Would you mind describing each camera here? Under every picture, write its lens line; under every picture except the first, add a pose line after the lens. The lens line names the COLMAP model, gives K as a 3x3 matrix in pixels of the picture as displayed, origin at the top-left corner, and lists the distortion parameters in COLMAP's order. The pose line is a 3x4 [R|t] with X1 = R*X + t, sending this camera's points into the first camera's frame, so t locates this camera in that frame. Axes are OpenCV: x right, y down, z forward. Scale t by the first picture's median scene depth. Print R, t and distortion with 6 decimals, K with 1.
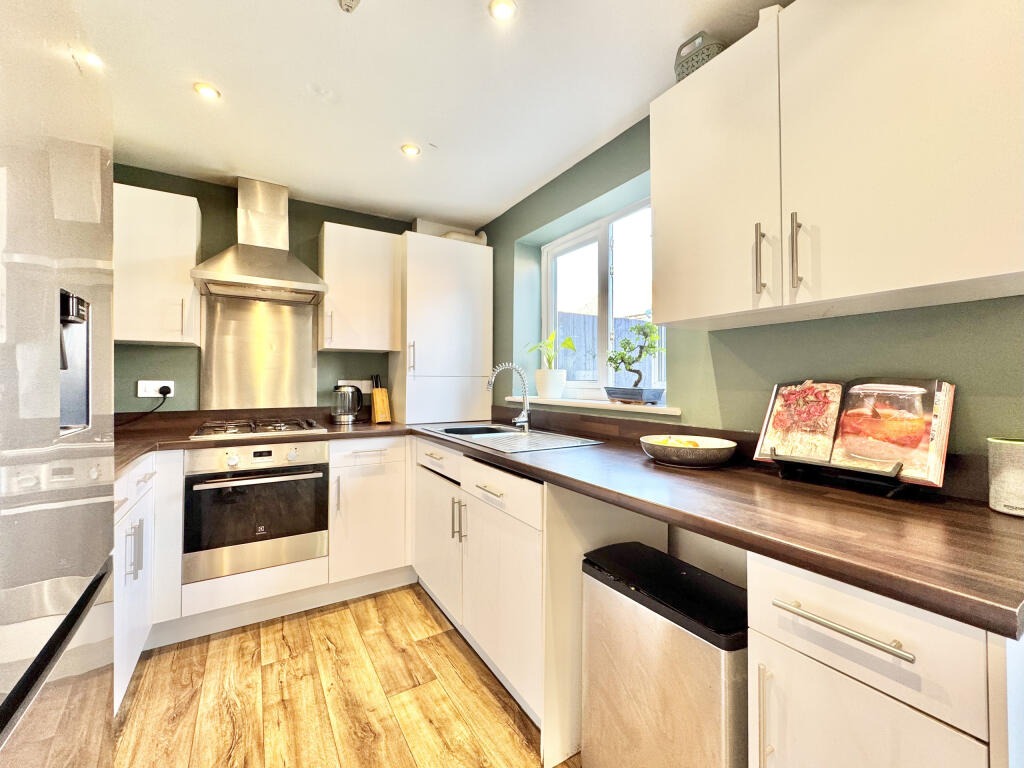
lens RADIAL K [[415.5, 0, 510.3], [0, 415.5, 375.1], [0, 0, 1]] dist [-0.000653, -0.000095]
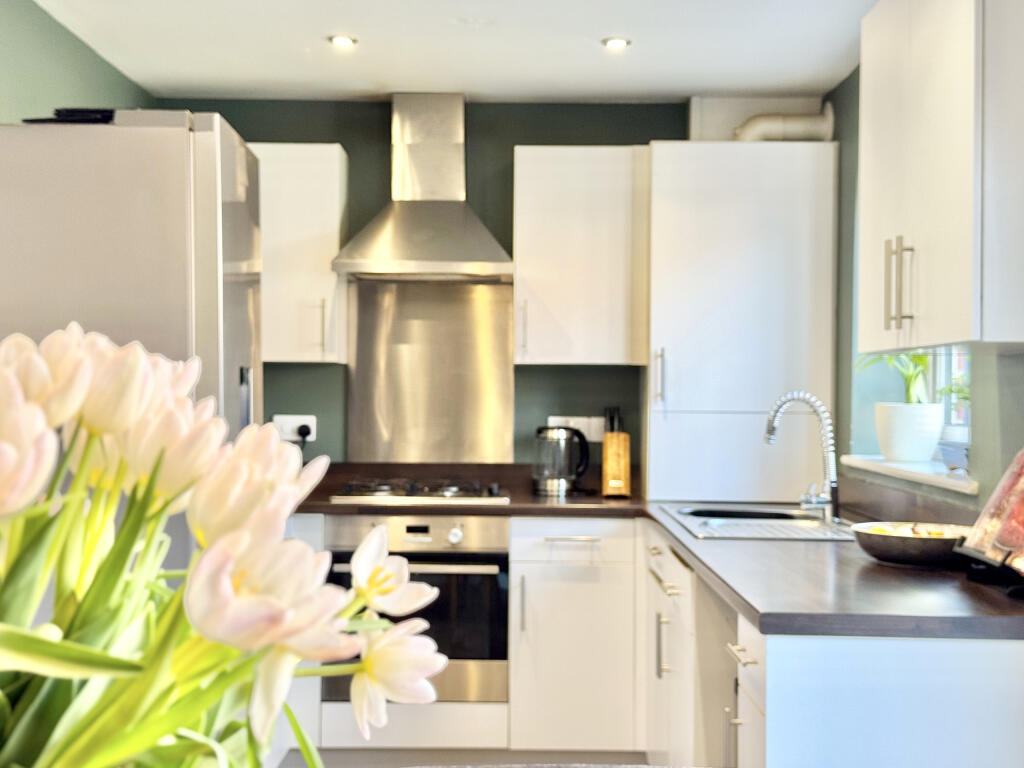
lens RADIAL K [[1439.6, 0, 512.0], [0, 1439.6, 384.0], [0, 0, 1]] dist [0.002707, -0.010746]
pose [[0.855141, 0.002346, -0.518391, 0.576168], [0.003806, 0.999934, 0.010803, -0.055685], [0.518382, -0.011211, 0.855076, -0.710475]]
